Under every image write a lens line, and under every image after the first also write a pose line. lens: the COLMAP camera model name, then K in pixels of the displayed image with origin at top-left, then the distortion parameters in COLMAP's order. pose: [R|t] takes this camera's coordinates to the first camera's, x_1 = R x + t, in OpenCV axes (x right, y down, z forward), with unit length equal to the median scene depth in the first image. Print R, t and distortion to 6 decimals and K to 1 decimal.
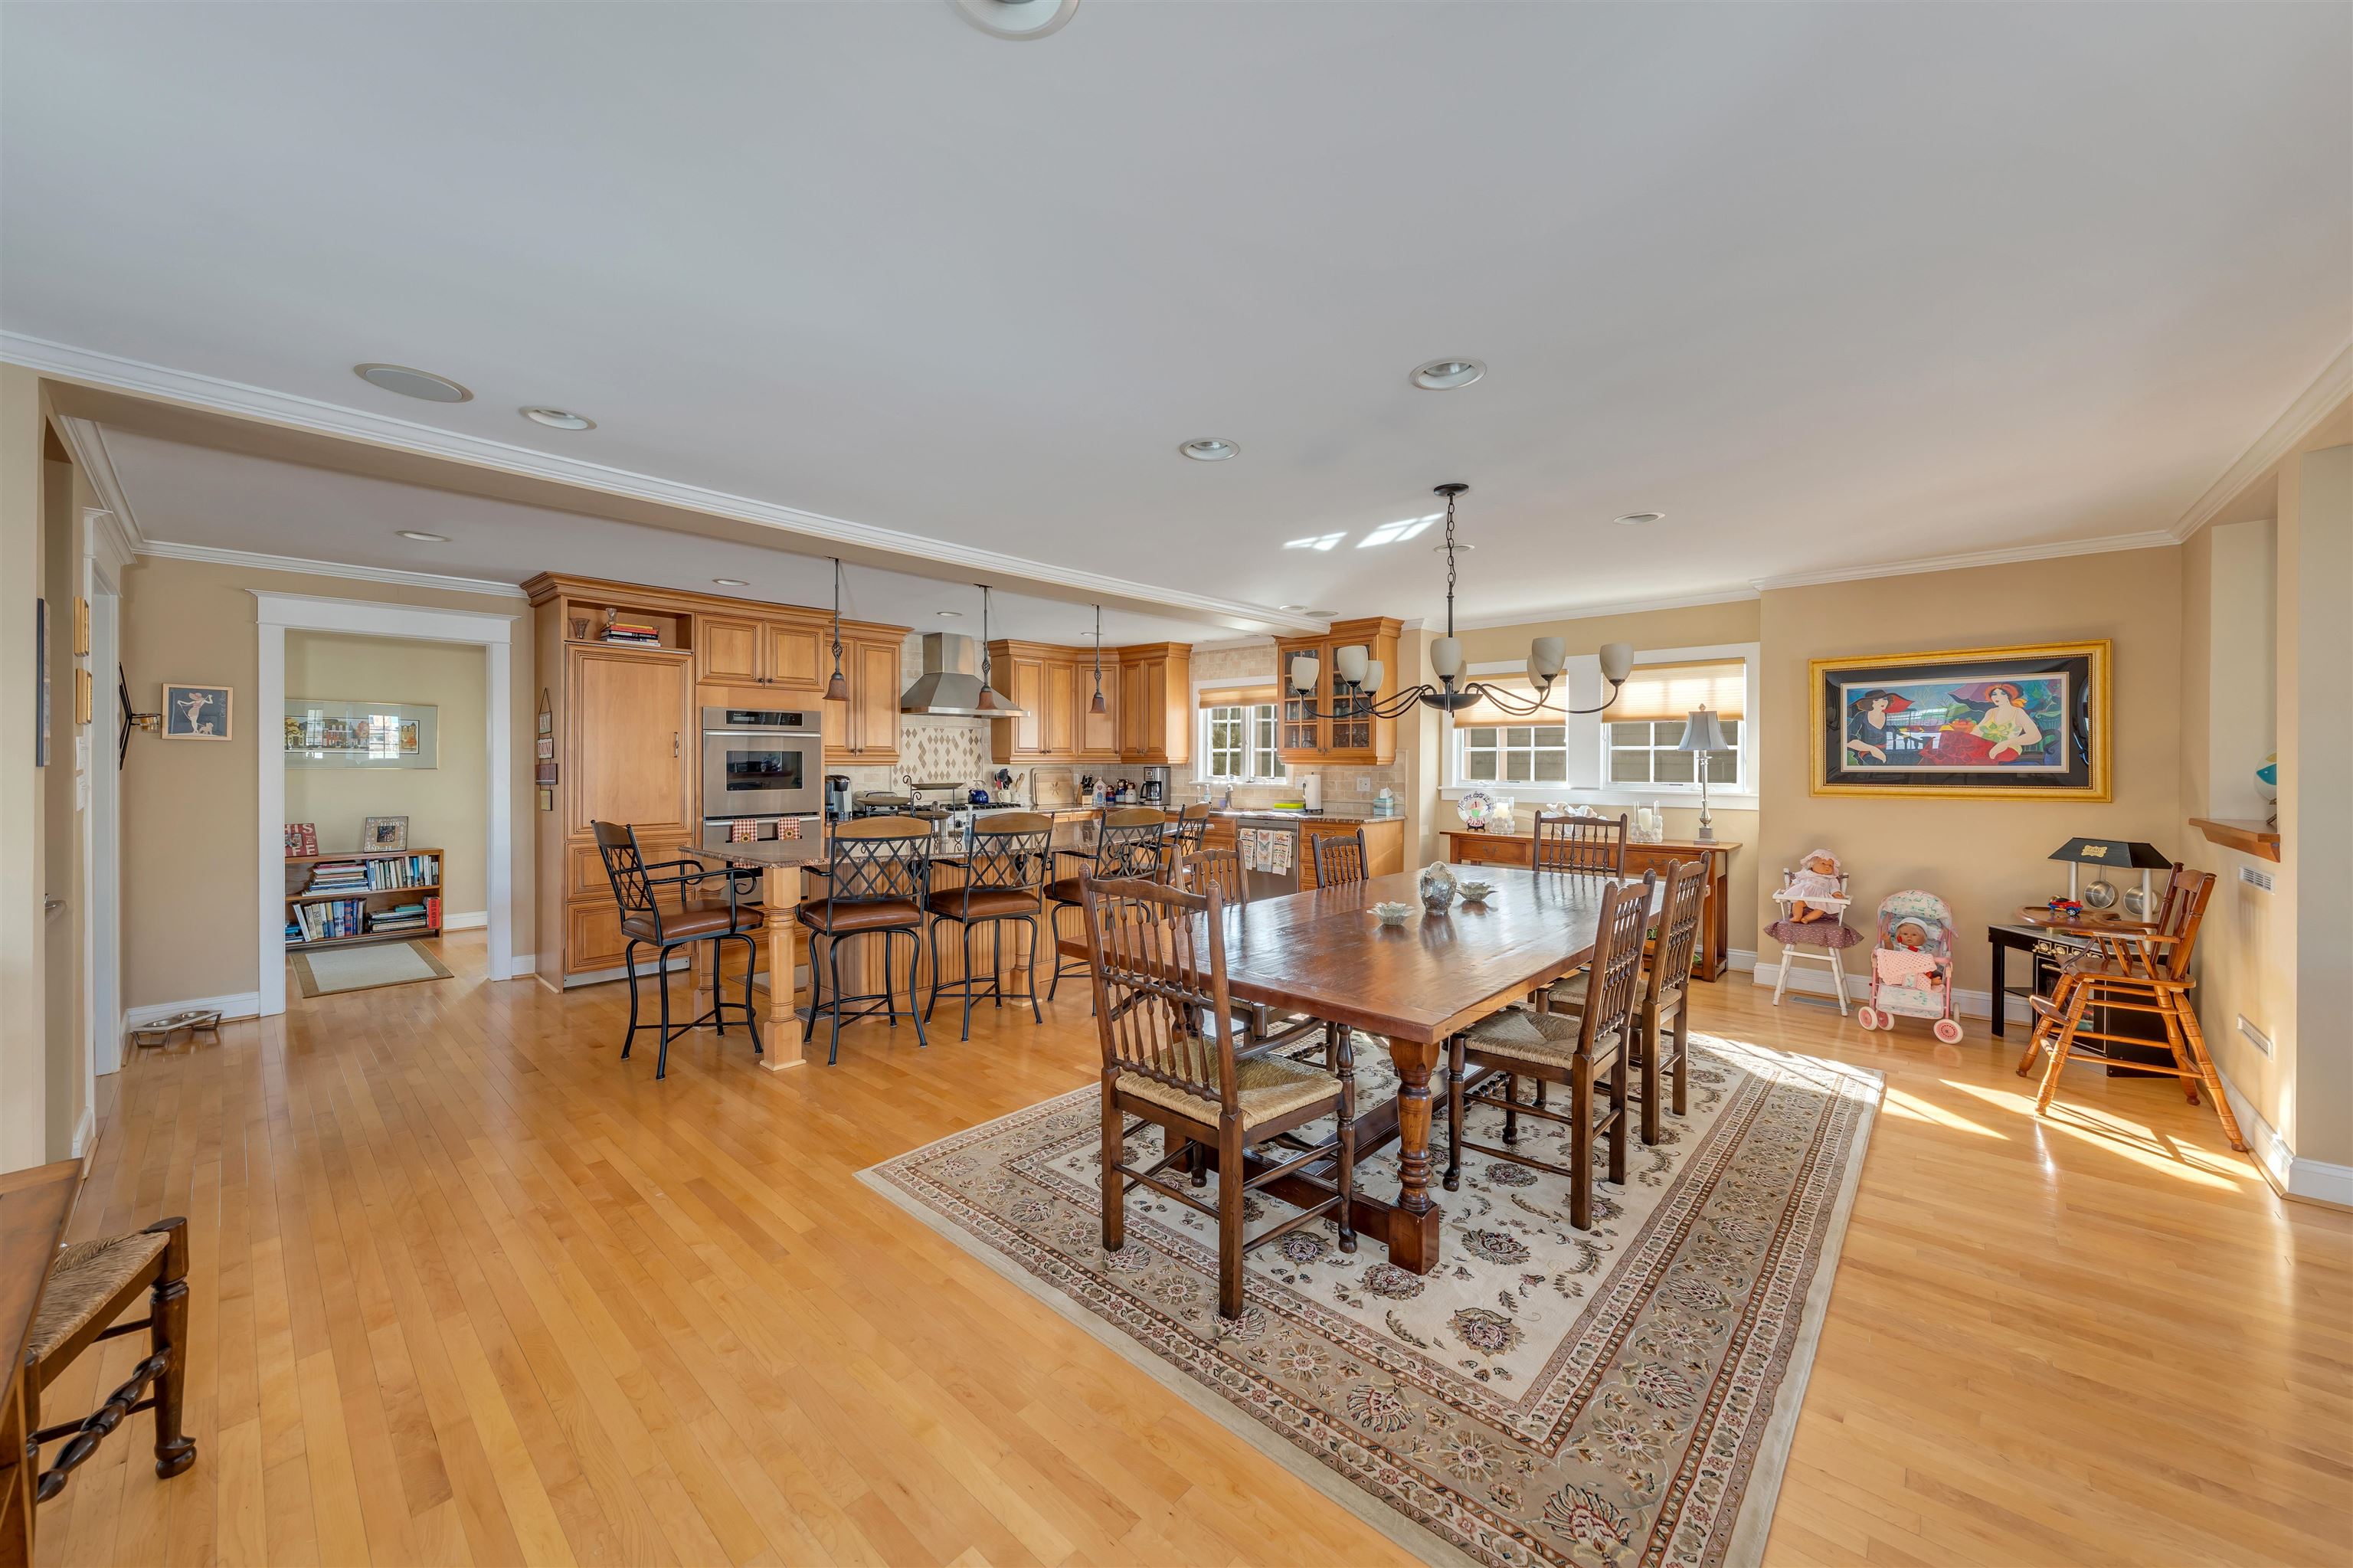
lens RADIAL K [[868.9, 0, 1177.1], [0, 868.9, 766.4], [0, 0, 1]] dist [-0.000420, -0.000015]
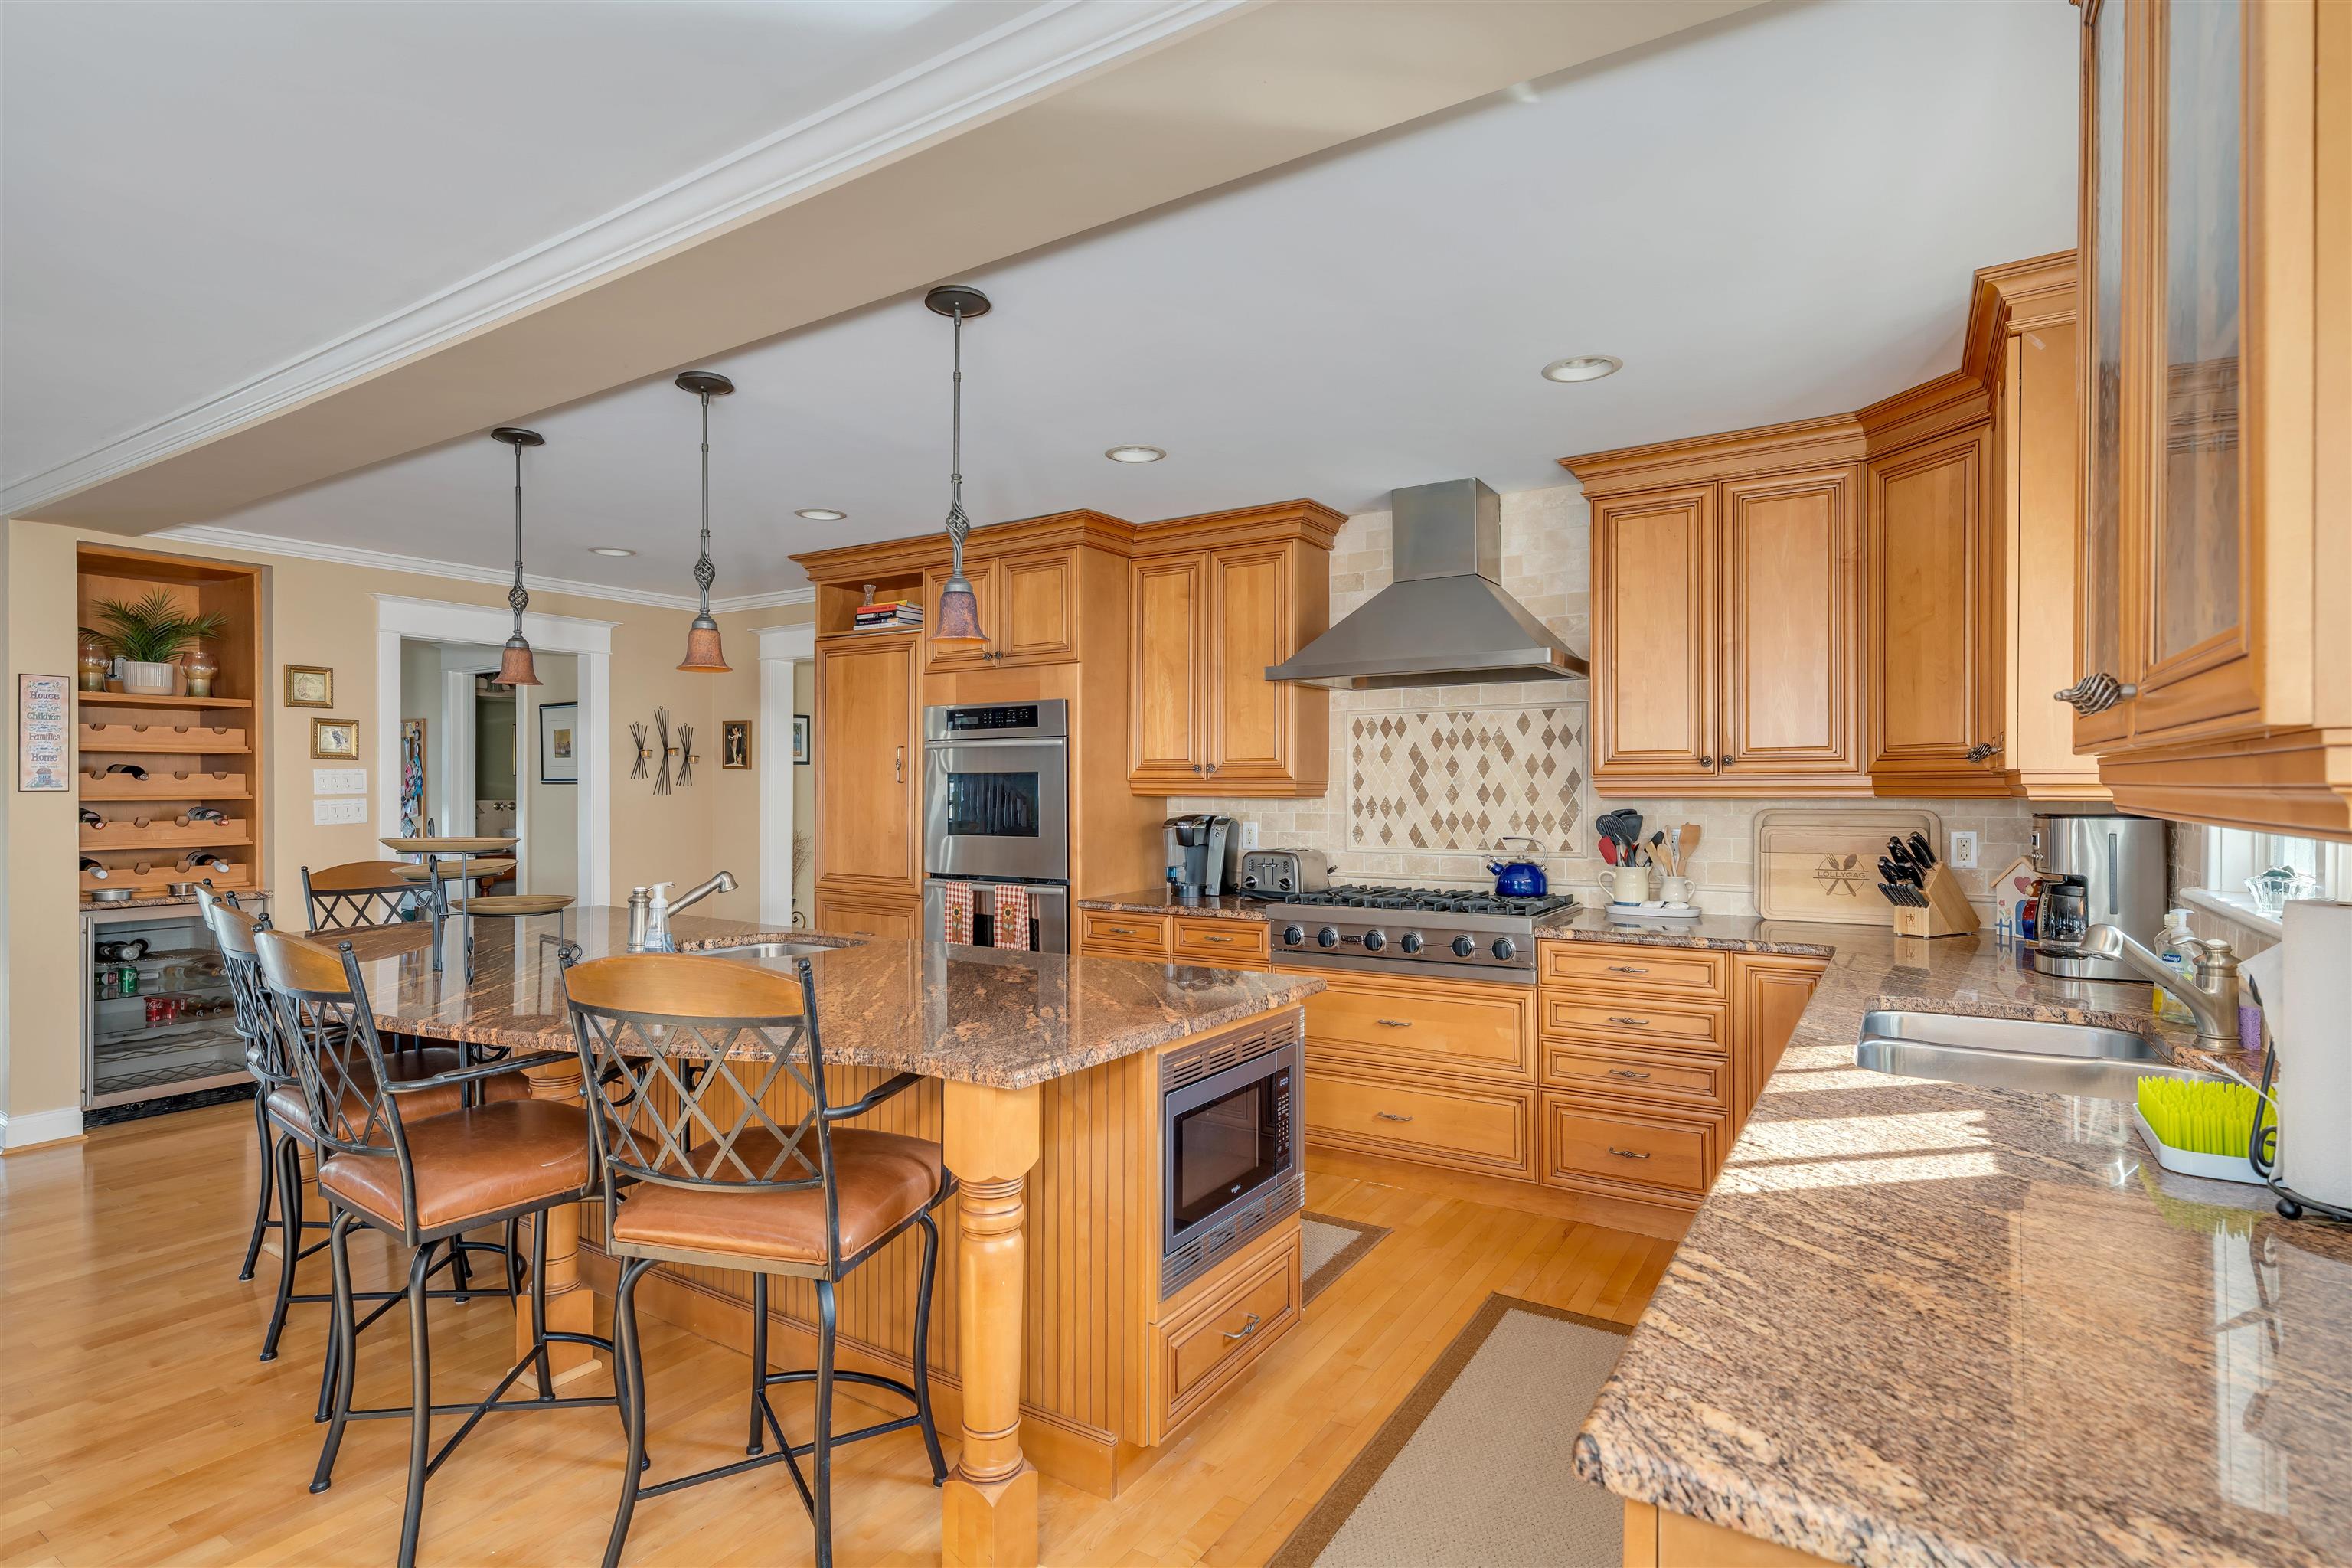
lens RADIAL K [[1161.0, 0, 1176.4], [0, 1161.0, 785.7], [0, 0, 1]] dist [-0.000099, -0.000003]
pose [[0.165345, -0.000141, -0.986236, 0.332542], [-0.006063, 0.999981, -0.001160, -0.007813], [0.986217, 0.006172, 0.165341, 0.956931]]
